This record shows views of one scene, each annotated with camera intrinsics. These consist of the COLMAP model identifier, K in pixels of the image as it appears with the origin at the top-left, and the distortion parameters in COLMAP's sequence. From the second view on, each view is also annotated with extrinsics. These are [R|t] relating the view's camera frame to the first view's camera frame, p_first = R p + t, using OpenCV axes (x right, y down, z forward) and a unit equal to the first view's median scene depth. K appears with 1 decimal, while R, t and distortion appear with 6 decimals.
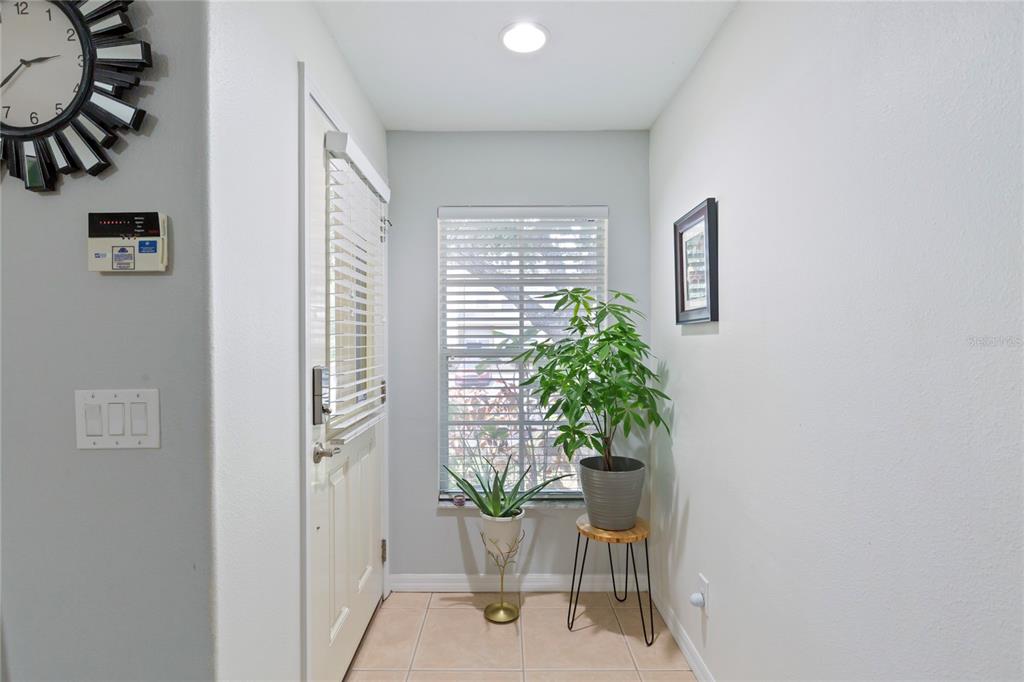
lens RADIAL K [[501.9, 0, 512.0], [0, 501.9, 349.3], [0, 0, 1]] dist [0.001522, 0.000487]
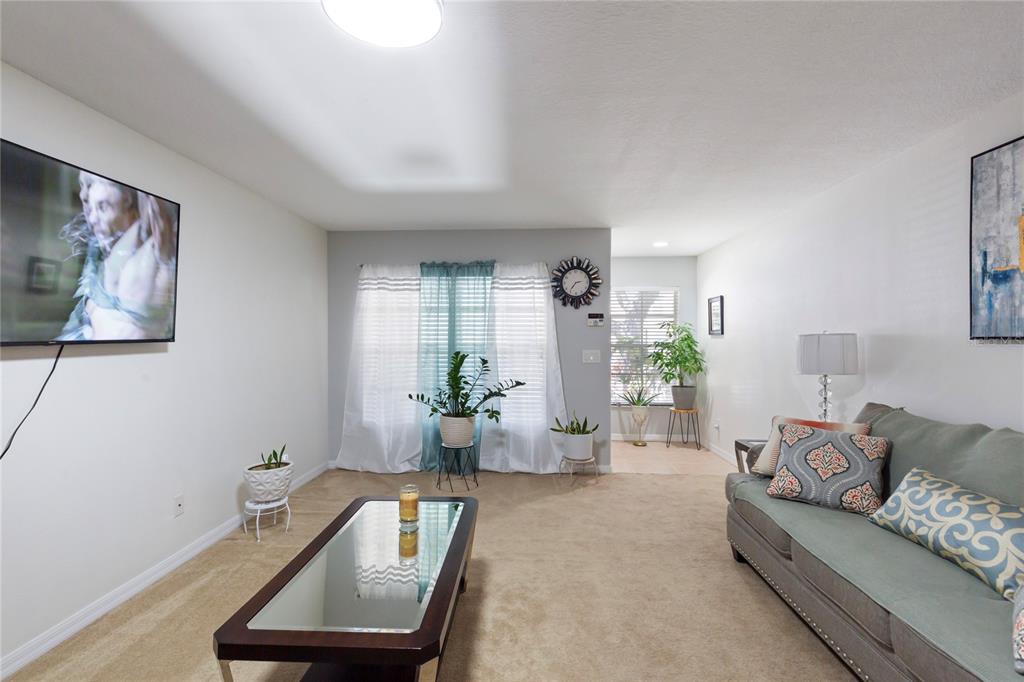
lens RADIAL K [[463.3, 0, 512.5], [0, 463.3, 342.2], [0, 0, 1]] dist [0.007031, -0.001873]
pose [[0.998501, 0.005738, -0.054427, -0.599492], [-0.006406, 0.999906, -0.012118, 0.028629], [0.054352, 0.012449, 0.998444, -1.574760]]
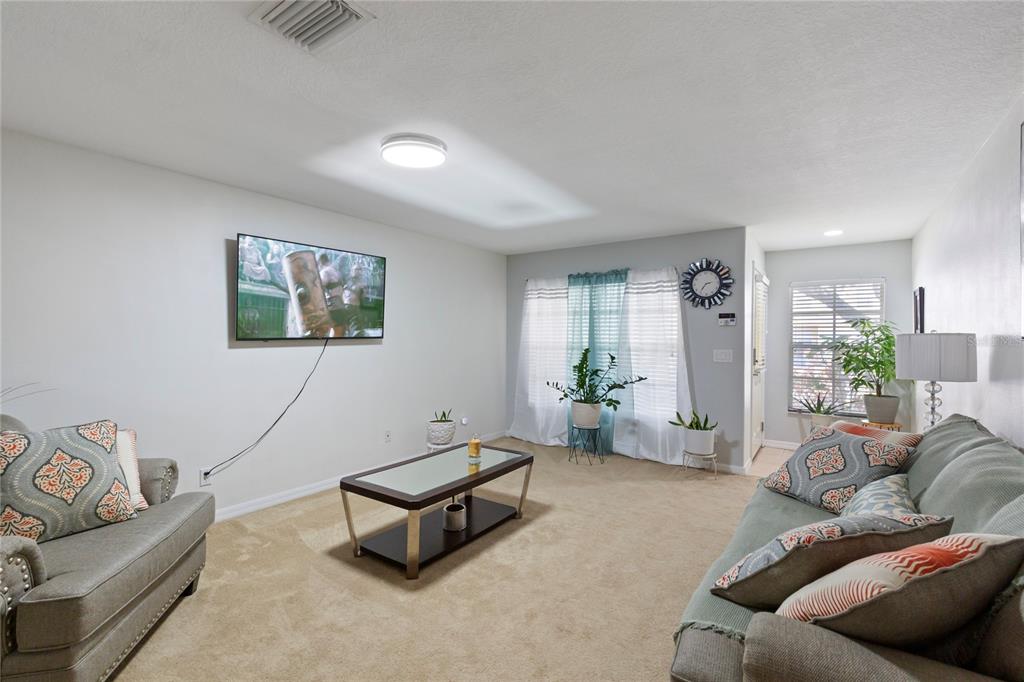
lens RADIAL K [[463.3, 0, 507.5], [0, 463.3, 337.3], [0, 0, 1]] dist [0.007031, -0.001873]
pose [[0.810128, 0.009926, -0.586169, 0.064425], [-0.021546, 0.999685, -0.012849, 0.028750], [0.585857, 0.023039, 0.810087, -1.748736]]
